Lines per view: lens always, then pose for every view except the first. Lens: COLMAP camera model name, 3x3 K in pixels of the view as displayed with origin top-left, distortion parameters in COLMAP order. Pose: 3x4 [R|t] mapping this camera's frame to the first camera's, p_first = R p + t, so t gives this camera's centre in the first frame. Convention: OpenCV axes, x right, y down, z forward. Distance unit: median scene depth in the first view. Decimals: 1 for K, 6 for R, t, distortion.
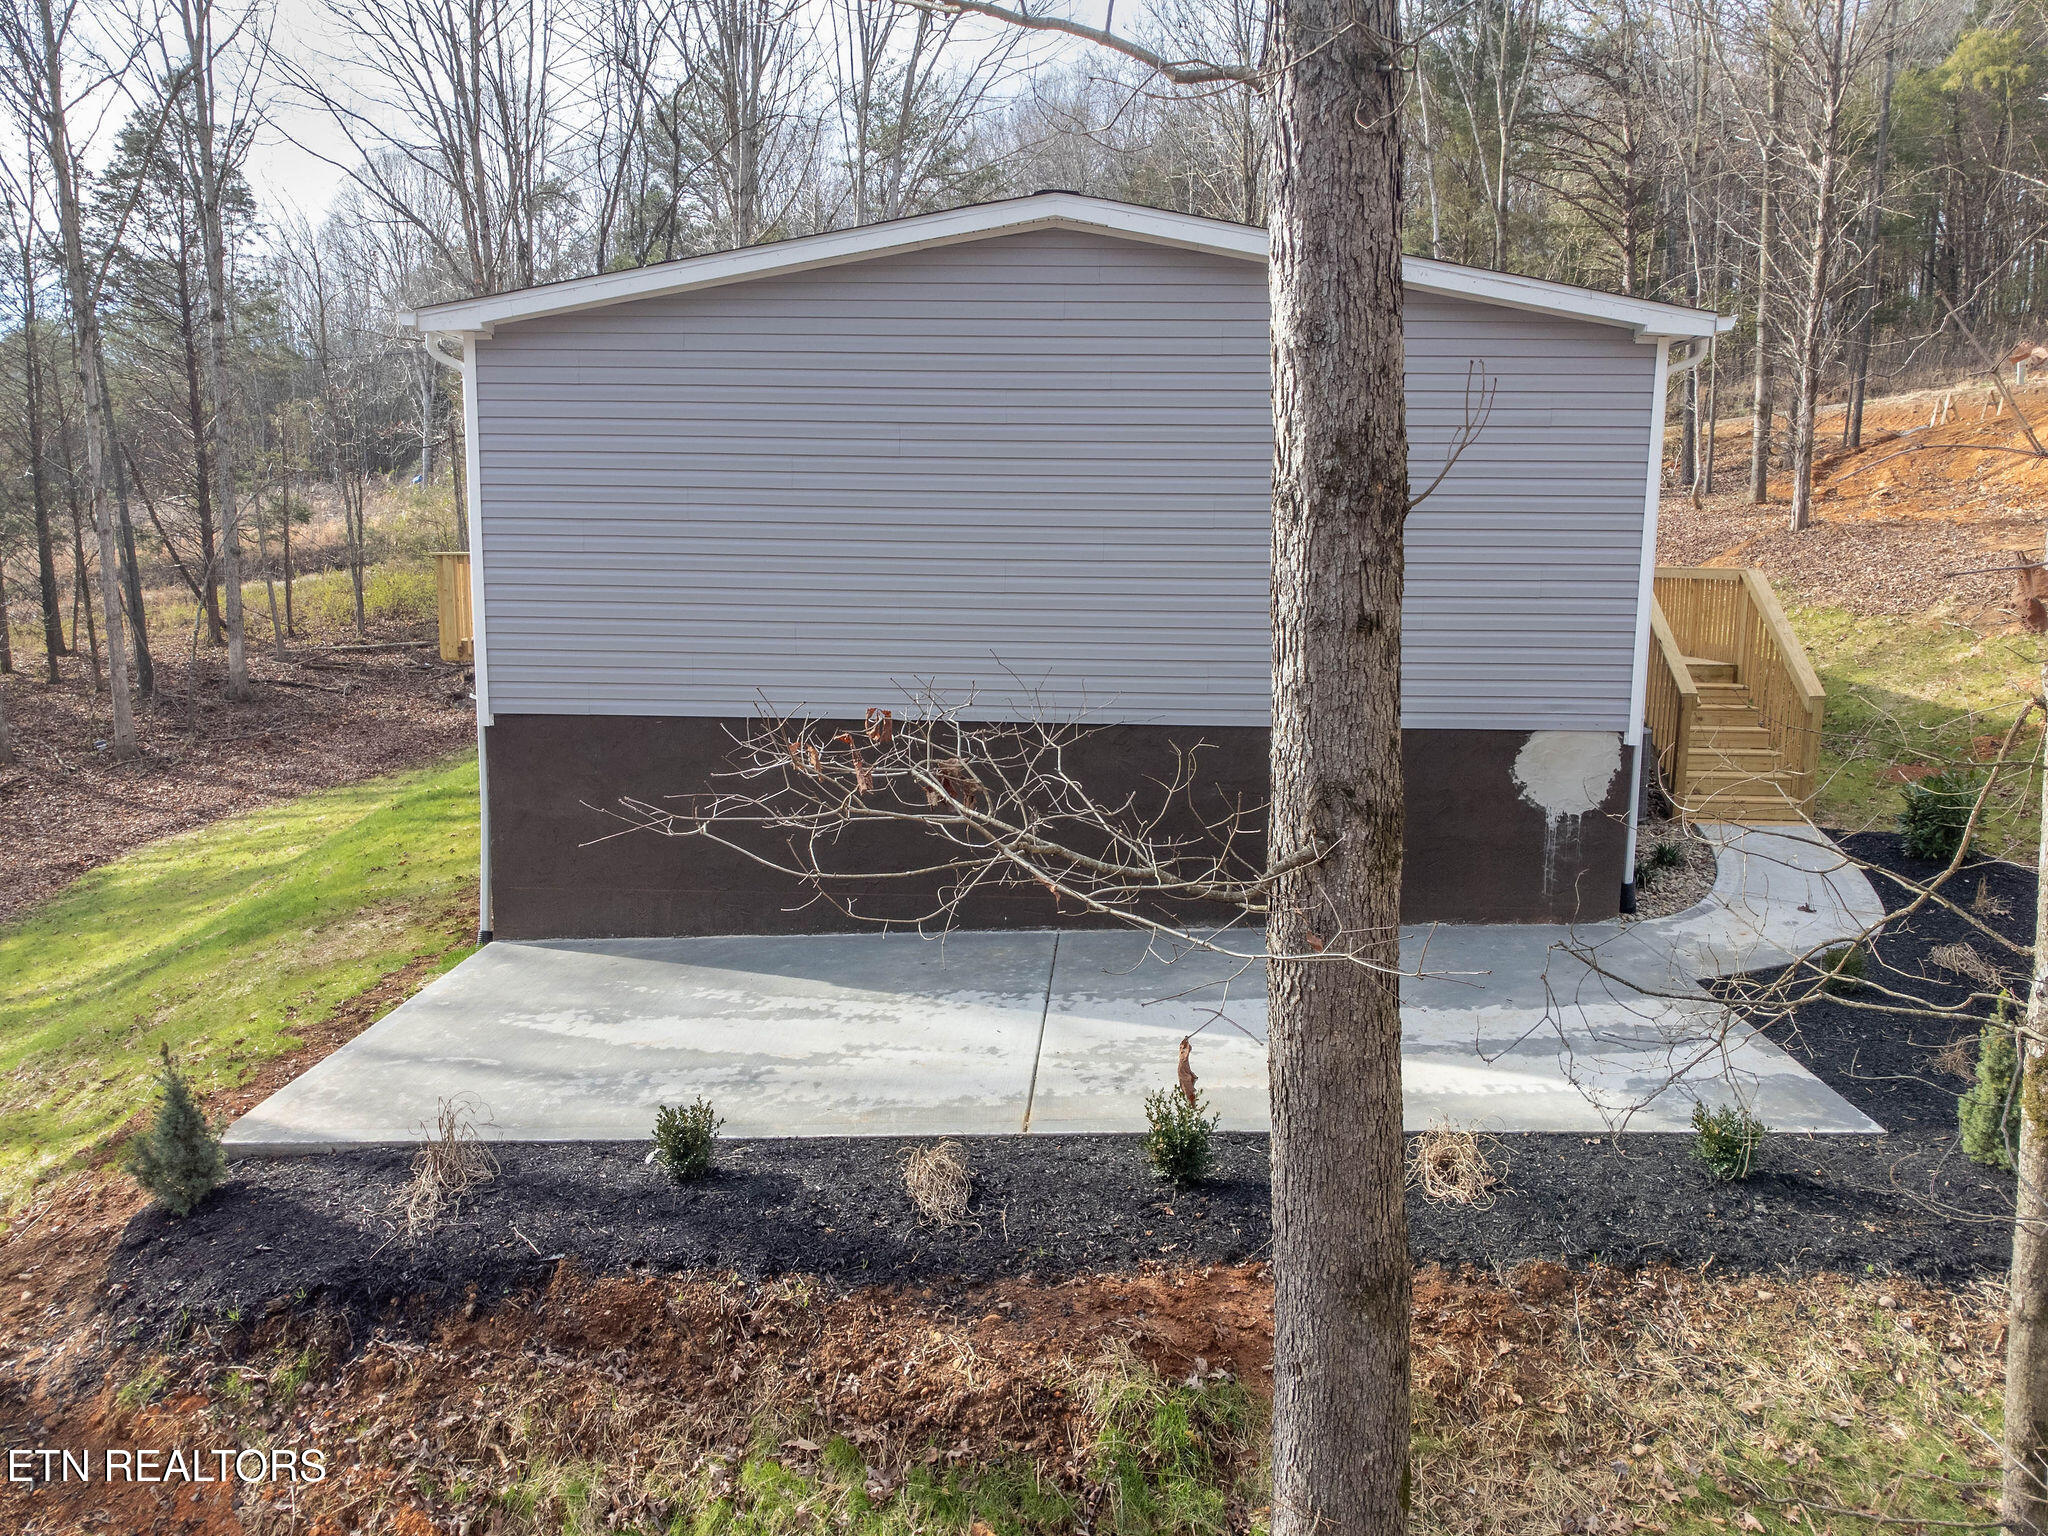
lens RADIAL K [[1507.6, 0, 1024.0], [0, 1507.6, 768.0], [0, 0, 1]] dist [0.032850, 0.002806]
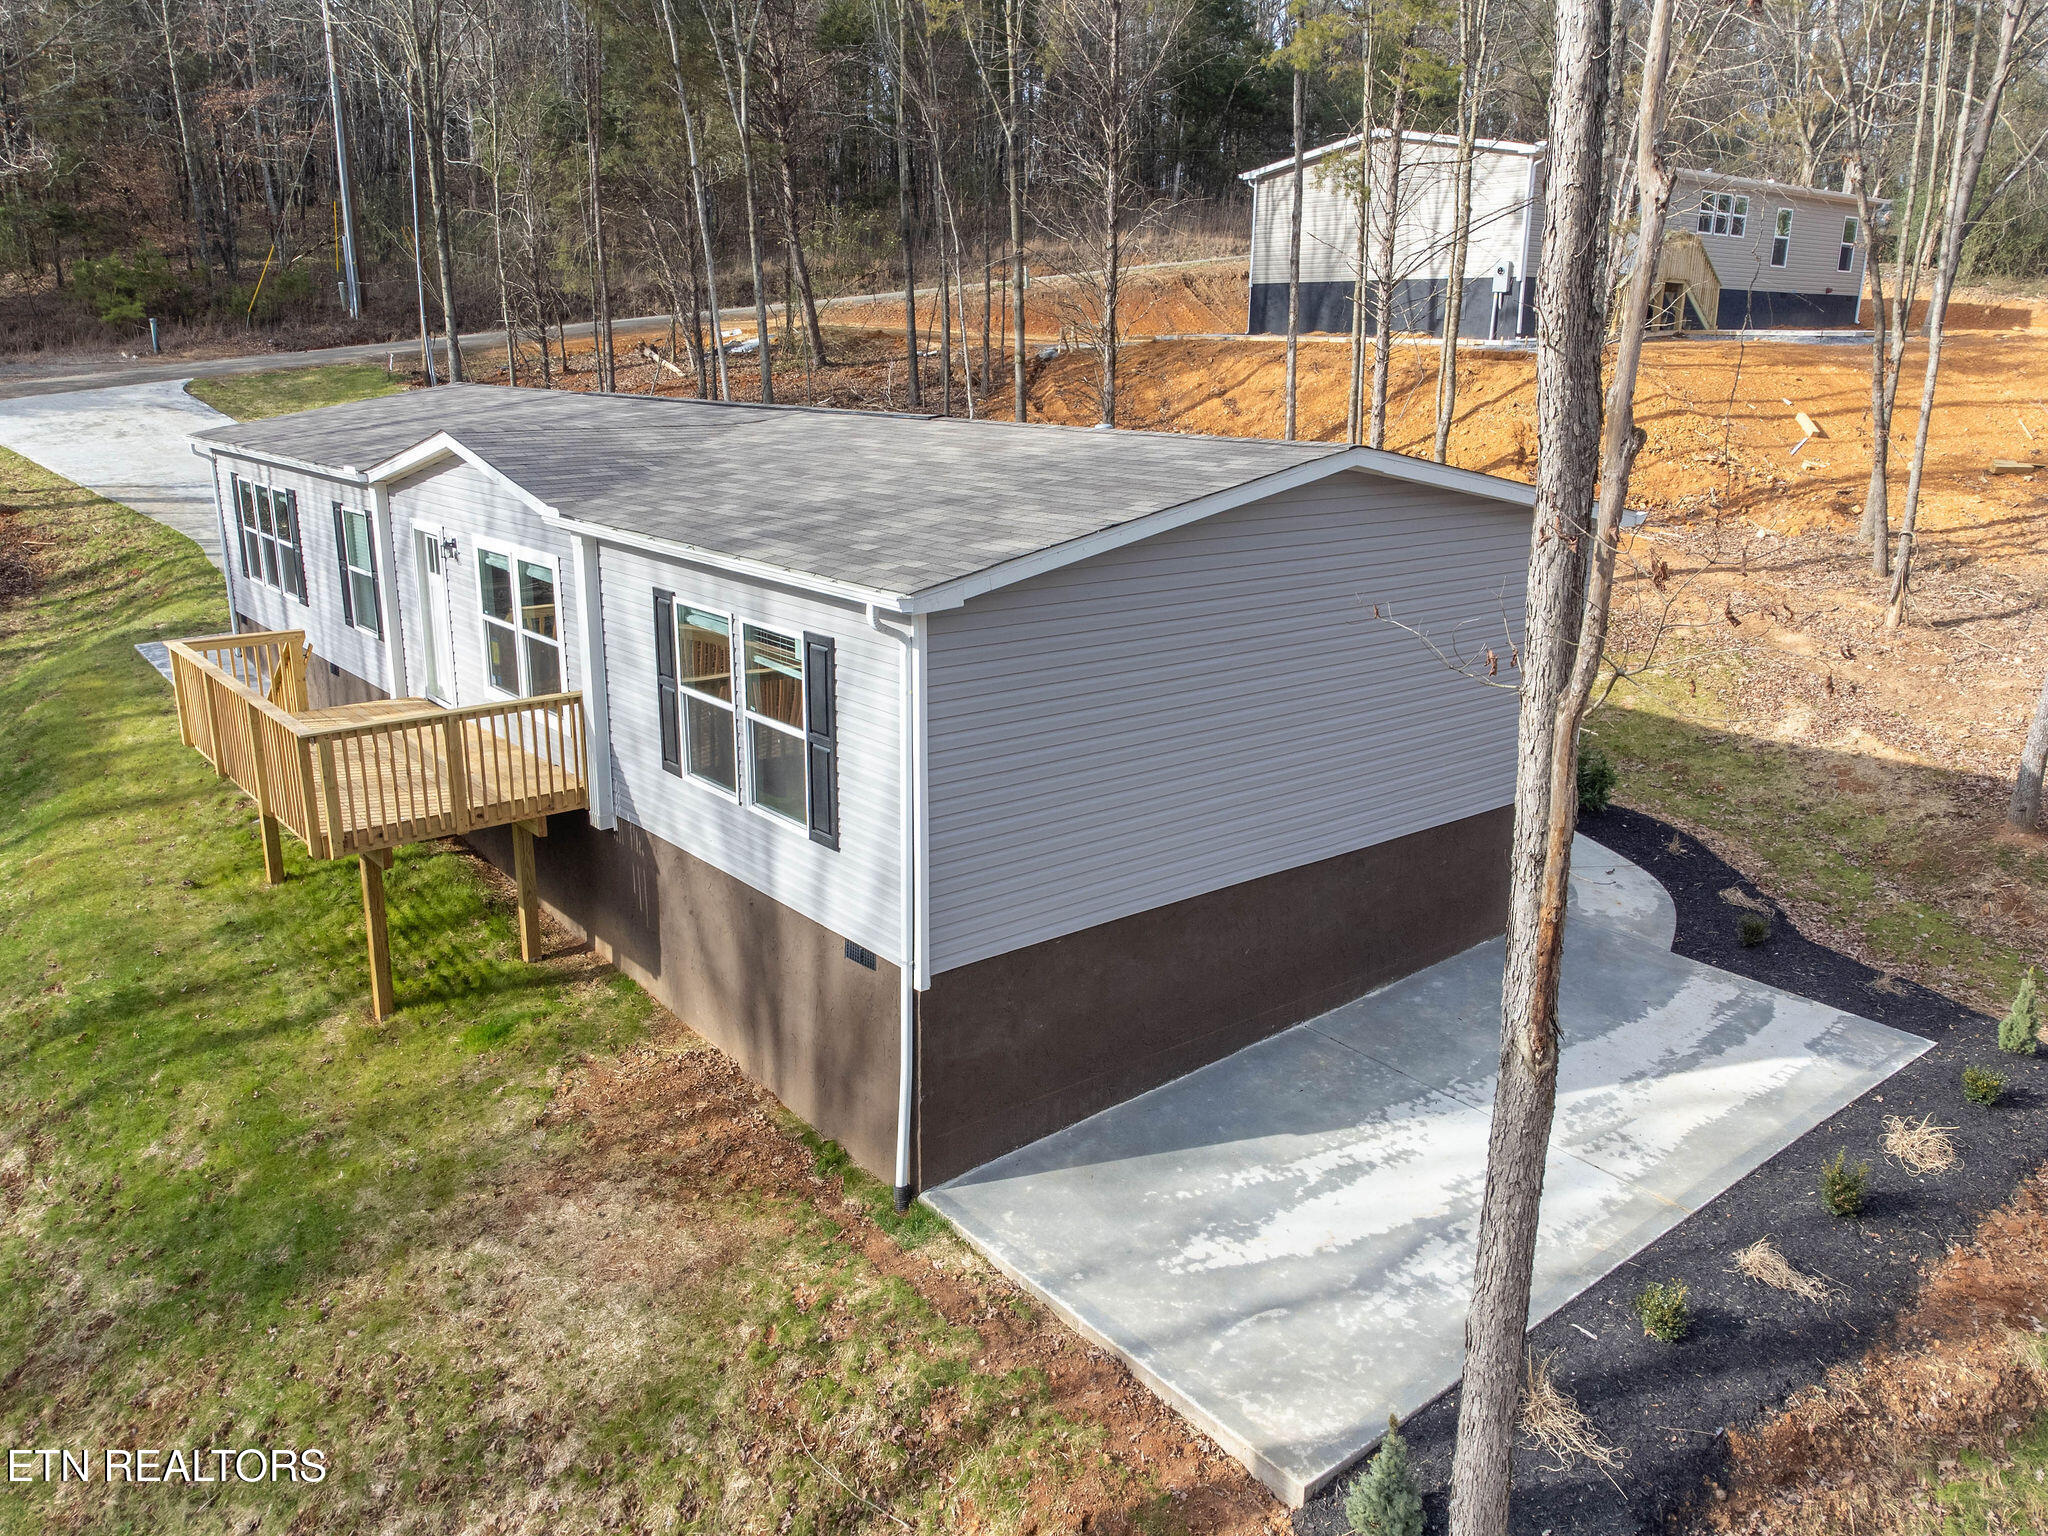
lens RADIAL K [[1531.8, 0, 1024.0], [0, 1531.8, 768.0], [0, 0, 1]] dist [0.017892, 0.003520]
pose [[0.743344, -0.172130, 0.646383, -0.988462], [0.086868, 0.982982, 0.161866, -0.341564], [-0.663245, -0.064172, 0.745646, 0.265855]]
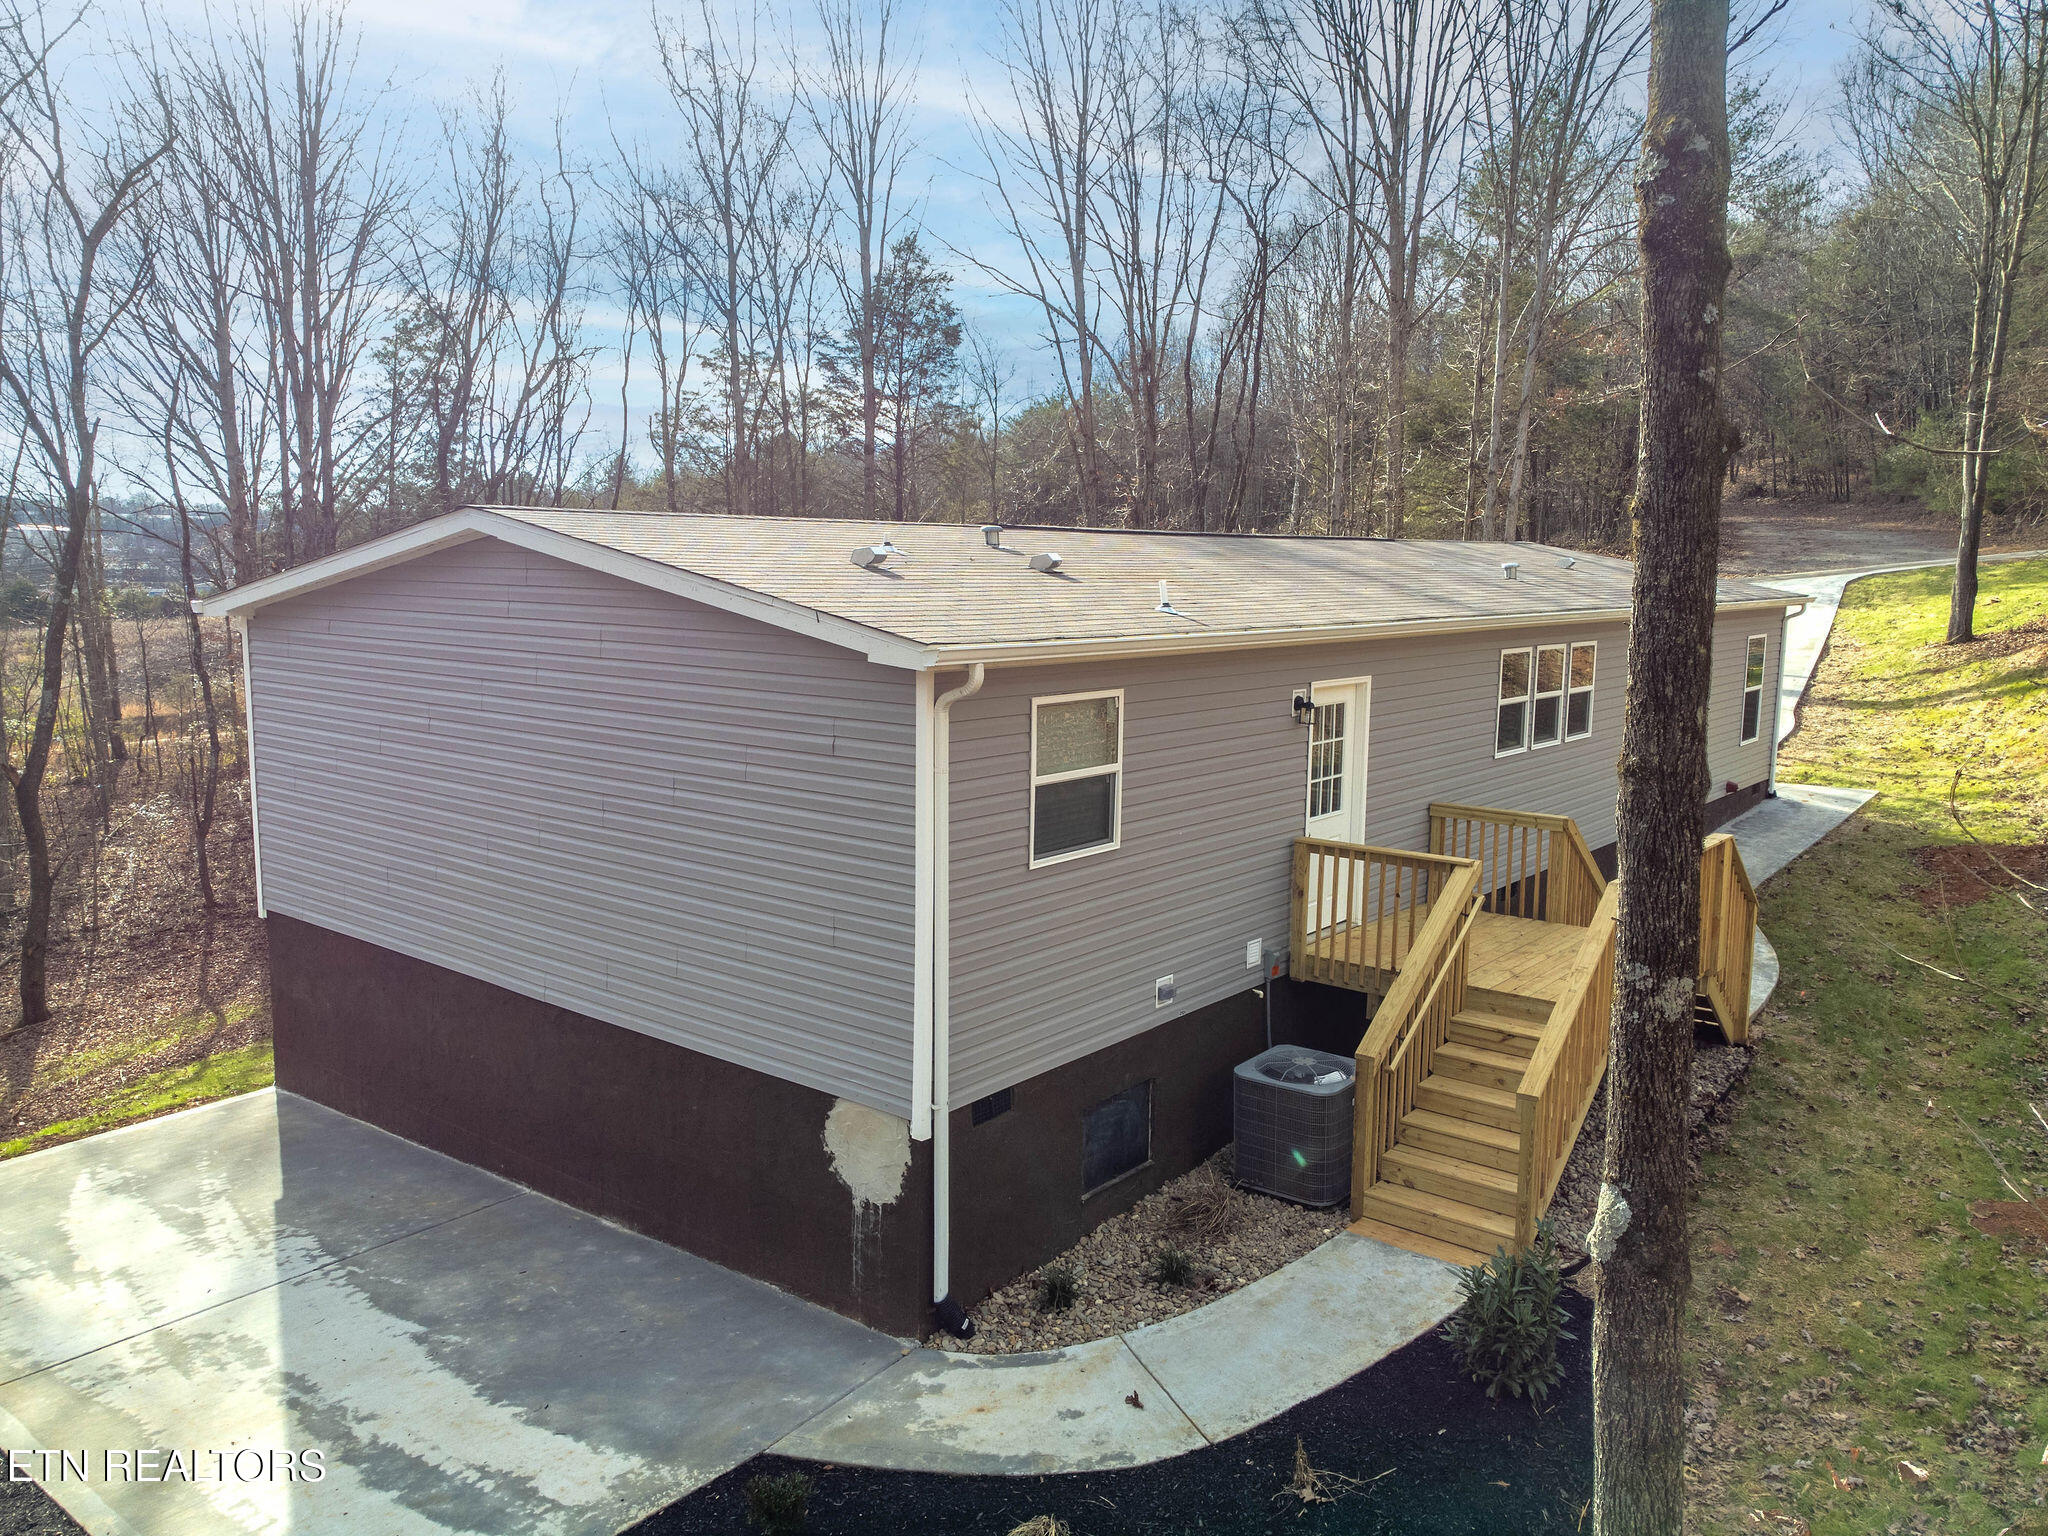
lens RADIAL K [[1507.6, 0, 1024.0], [0, 1507.6, 768.0], [0, 0, 1]] dist [0.032850, 0.002806]
pose [[0.801771, 0.081595, -0.592035, 0.975215], [-0.089949, 0.995827, 0.015430, -0.249443], [0.590824, 0.040882, 0.805764, 0.378968]]
